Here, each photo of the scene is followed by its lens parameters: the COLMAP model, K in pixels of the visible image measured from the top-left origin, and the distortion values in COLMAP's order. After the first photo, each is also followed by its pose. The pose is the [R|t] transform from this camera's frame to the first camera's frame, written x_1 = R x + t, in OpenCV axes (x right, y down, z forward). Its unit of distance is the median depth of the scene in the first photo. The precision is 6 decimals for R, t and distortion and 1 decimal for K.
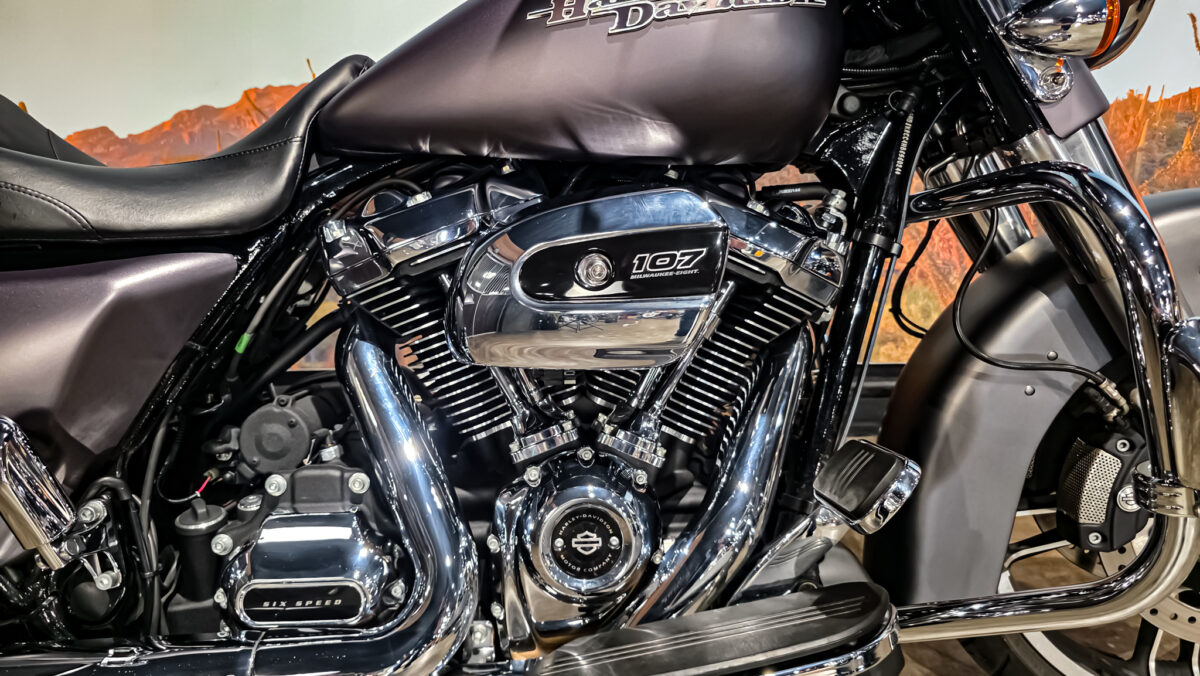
lens RADIAL K [[771.2, 0, 590.8], [0, 771.2, 345.9], [0, 0, 1]] dist [0.038163, -0.034265]
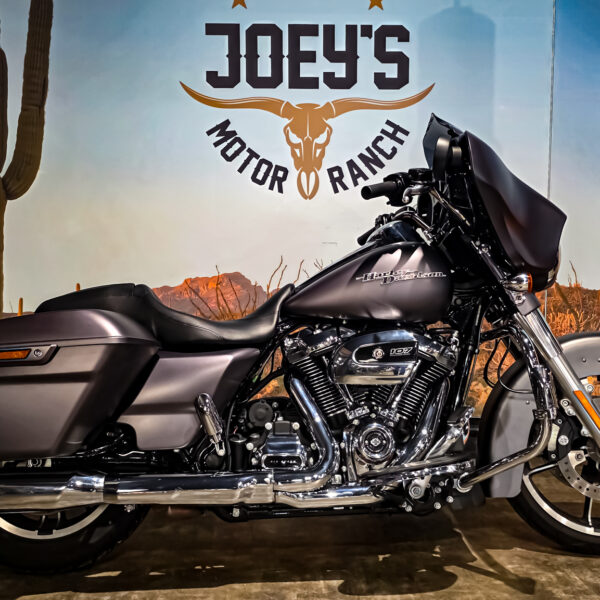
lens RADIAL K [[700.9, 0, 290.6], [0, 700.9, 302.9], [0, 0, 1]] dist [0.057909, -0.065698]
pose [[0.999910, 0.012082, 0.005830, -0.340054], [-0.010486, 0.974975, -0.222066, 0.313961], [-0.008367, 0.221985, 0.975014, -1.718945]]
